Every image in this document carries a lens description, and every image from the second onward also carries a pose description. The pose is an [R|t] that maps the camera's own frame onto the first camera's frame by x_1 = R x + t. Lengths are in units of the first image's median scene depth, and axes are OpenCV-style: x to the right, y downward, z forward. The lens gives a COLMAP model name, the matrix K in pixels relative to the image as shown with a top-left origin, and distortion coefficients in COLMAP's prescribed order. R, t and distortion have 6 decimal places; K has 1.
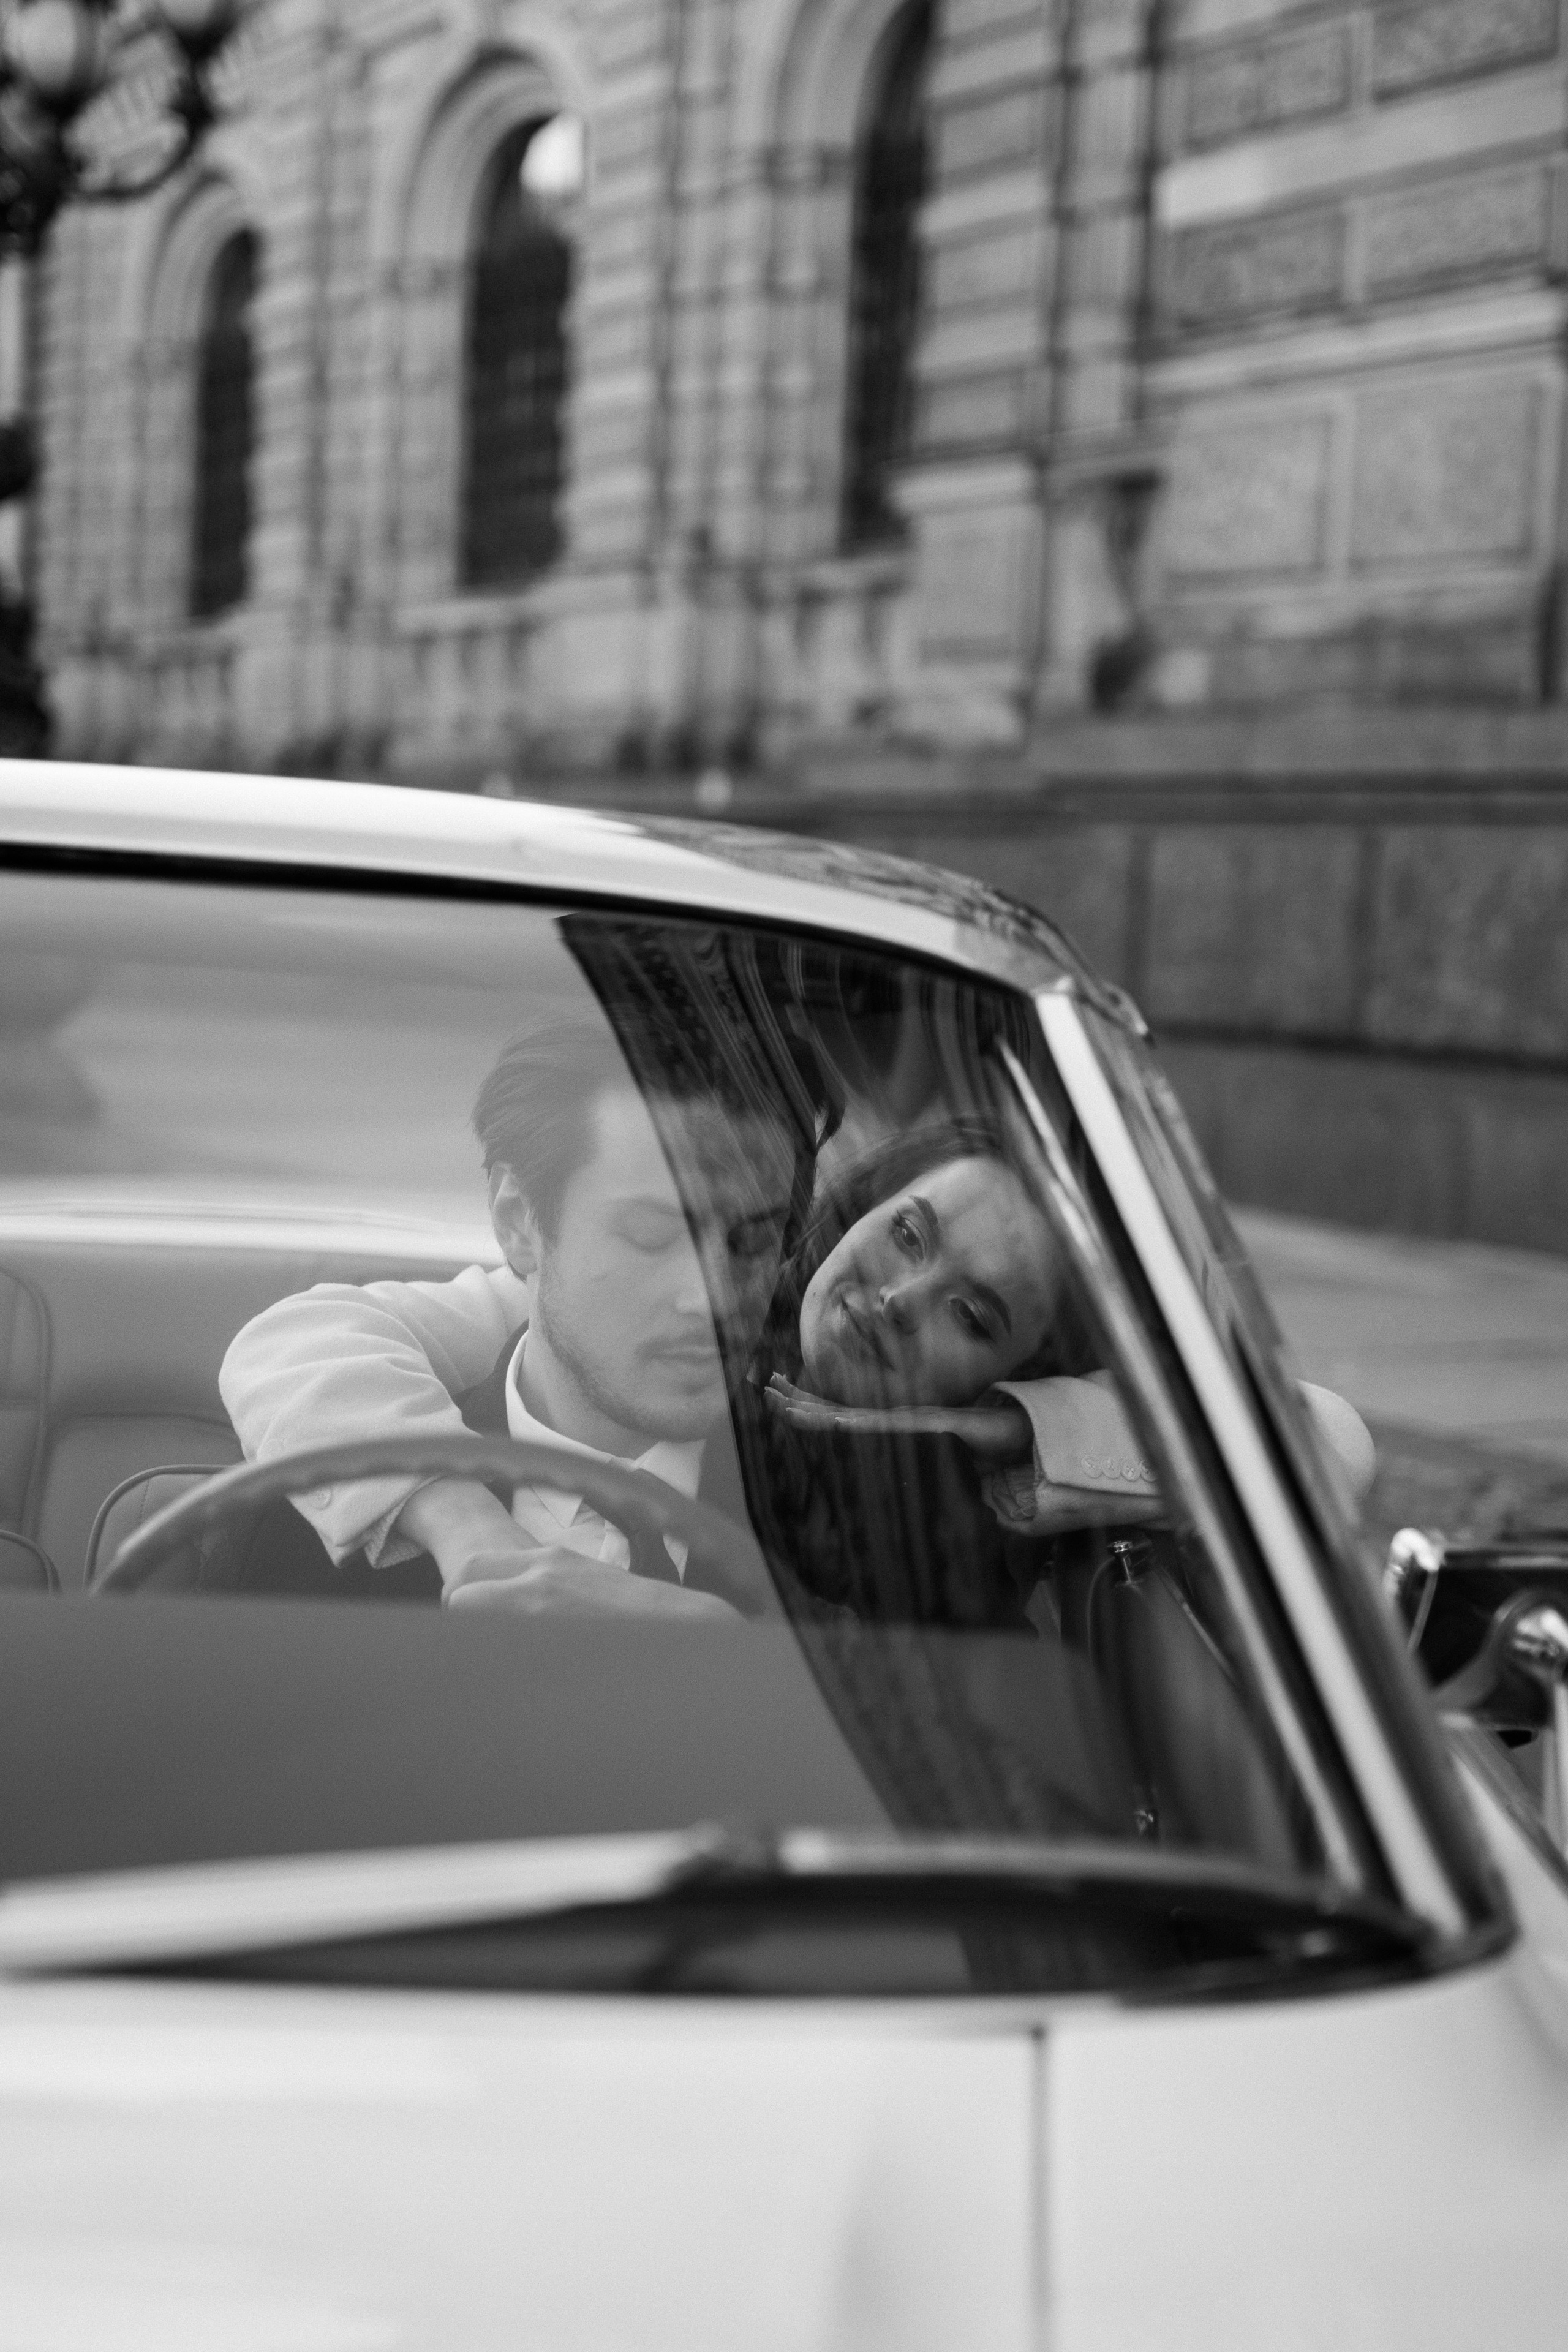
lens RADIAL K [[3613.7, 0, 784.0], [0, 3613.7, 1176.0], [0, 0, 1]] dist [-0.069993, 0.104093]
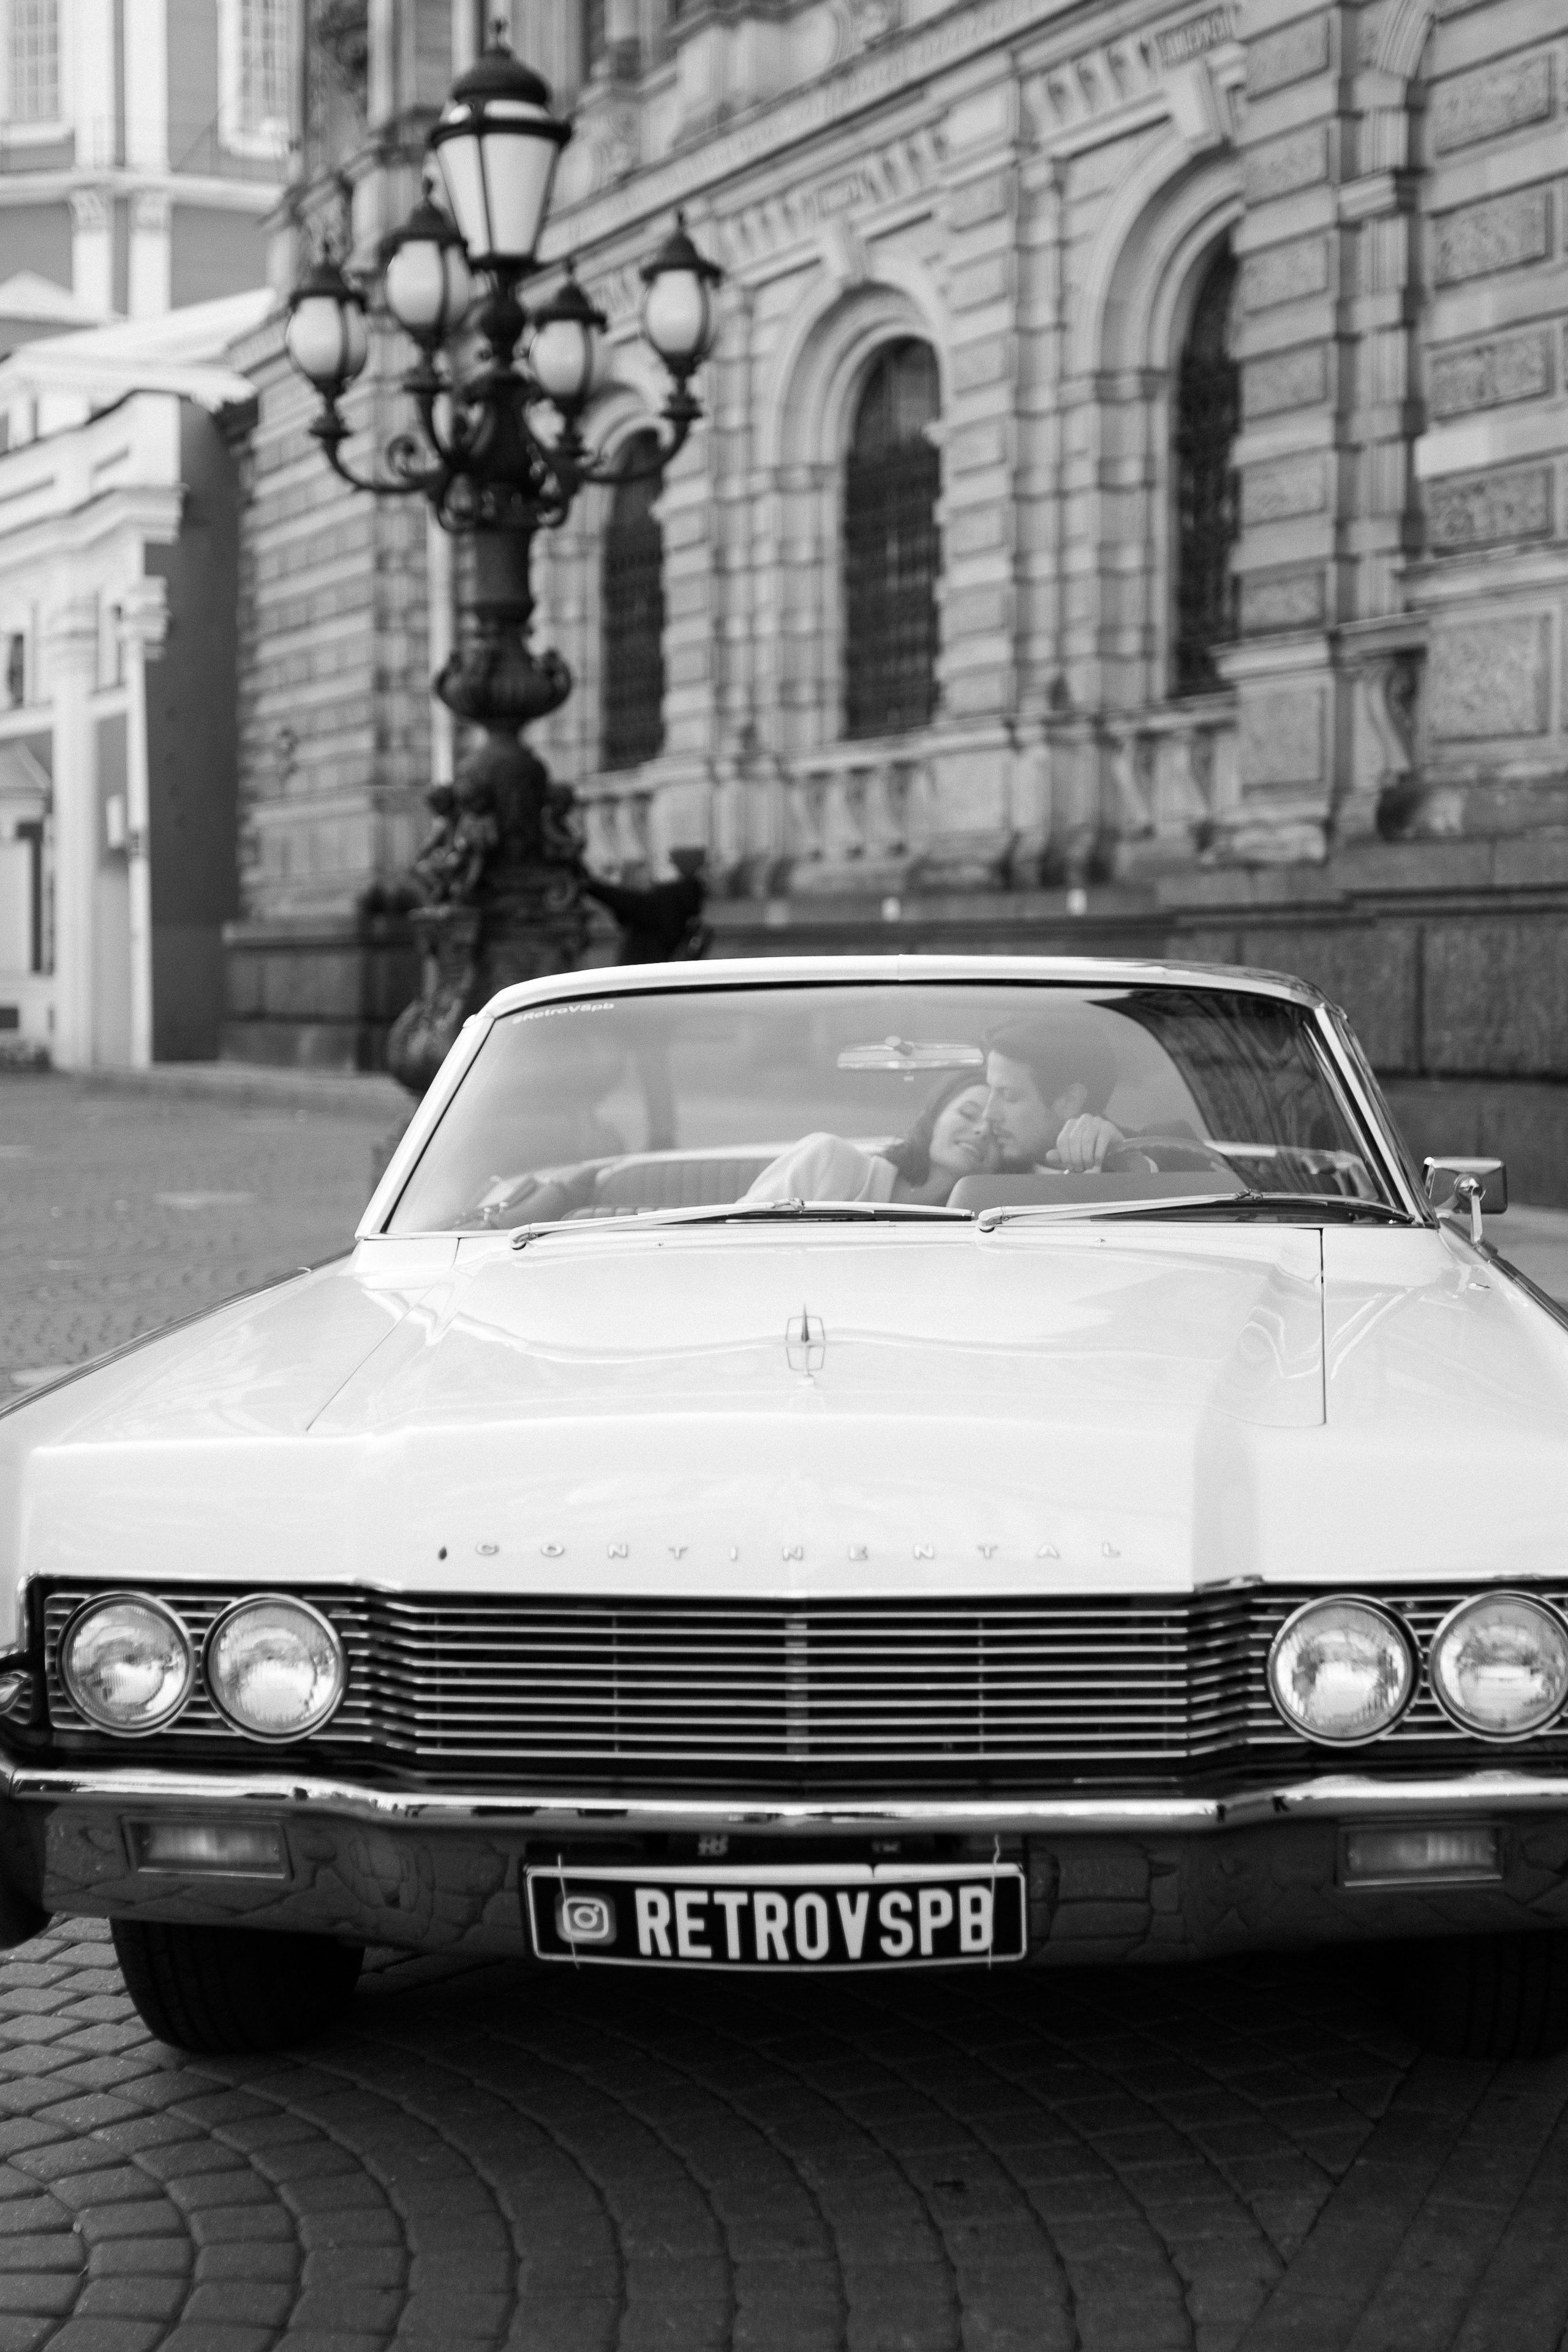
lens RADIAL K [[3608.4, 0, 784.0], [0, 3608.4, 1176.0], [0, 0, 1]] dist [-0.064721, 0.084971]
pose [[0.995292, -0.035228, -0.090290, -0.010840], [0.032787, 0.999059, -0.028380, 0.015837], [0.091205, 0.025286, 0.995511, -0.205722]]
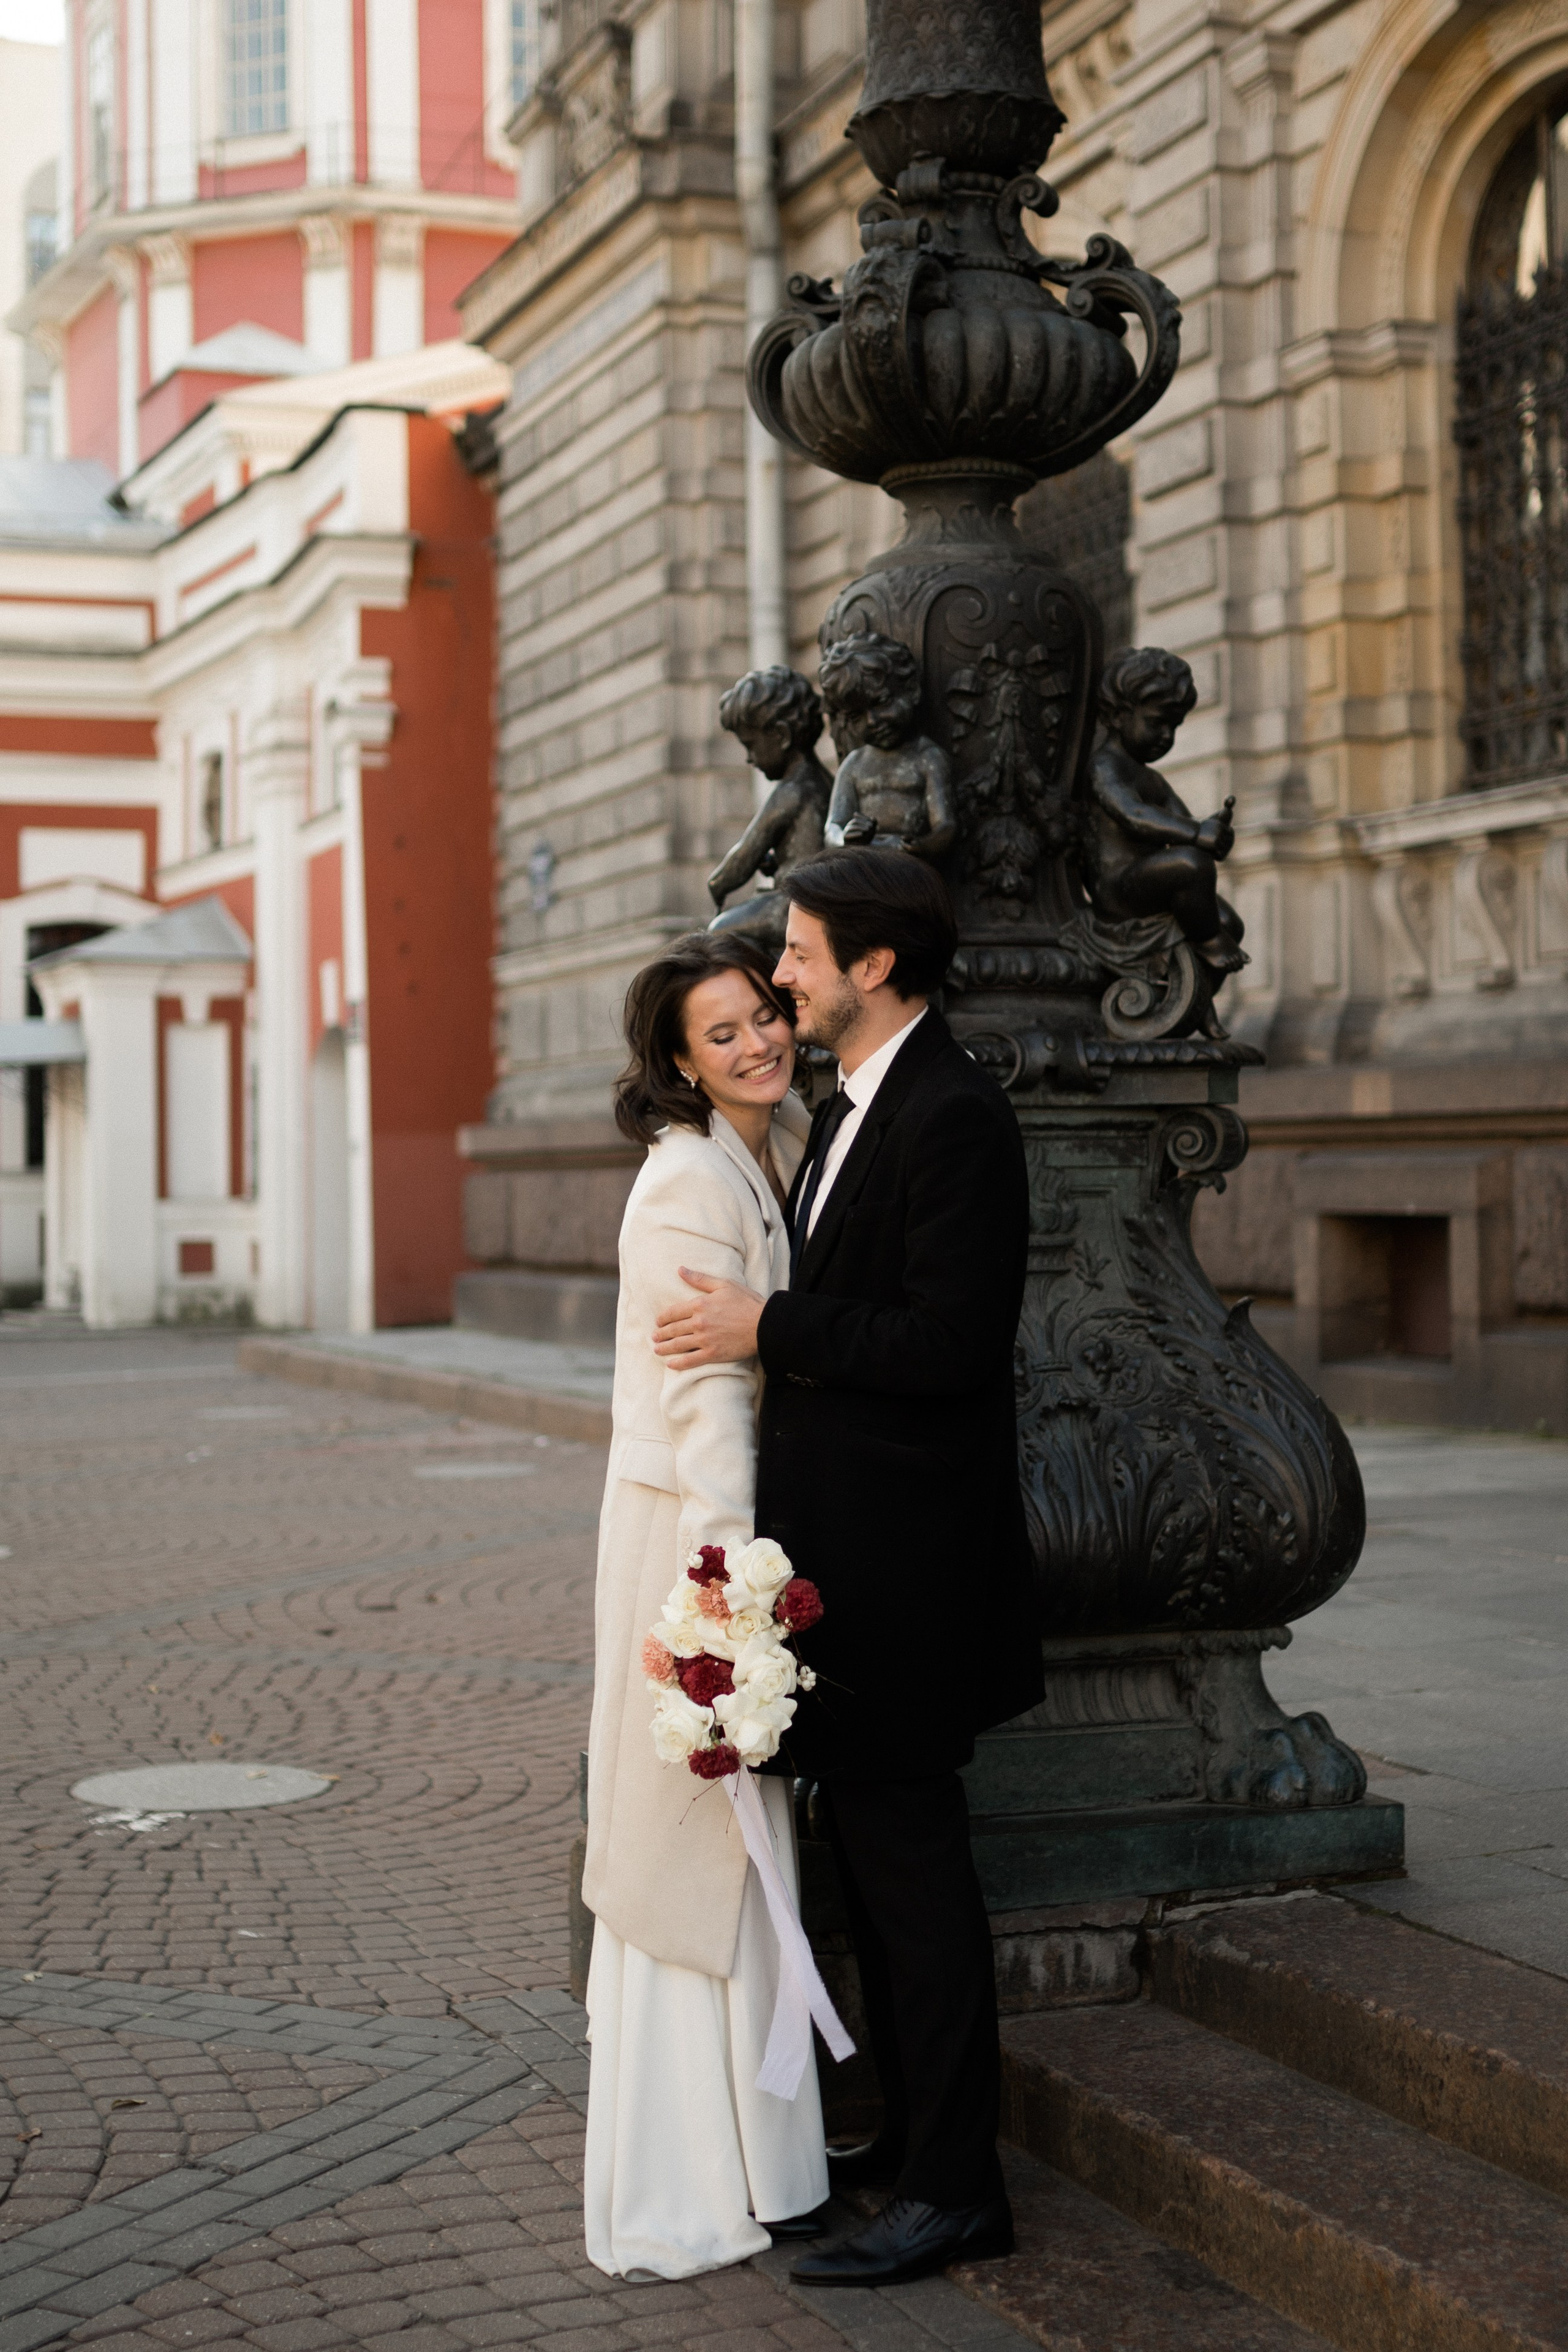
lens RADIAL K [[3613.7, 0, 784.0], [0, 3613.7, 1176.0], [0, 0, 1]] dist [-0.069993, 0.104093]
pose [[0.982755, -0.051950, -0.177465, -0.121081], [0.036620, 0.995394, -0.088596, -0.041866], [0.181250, 0.080569, 0.980131, 0.385007]]
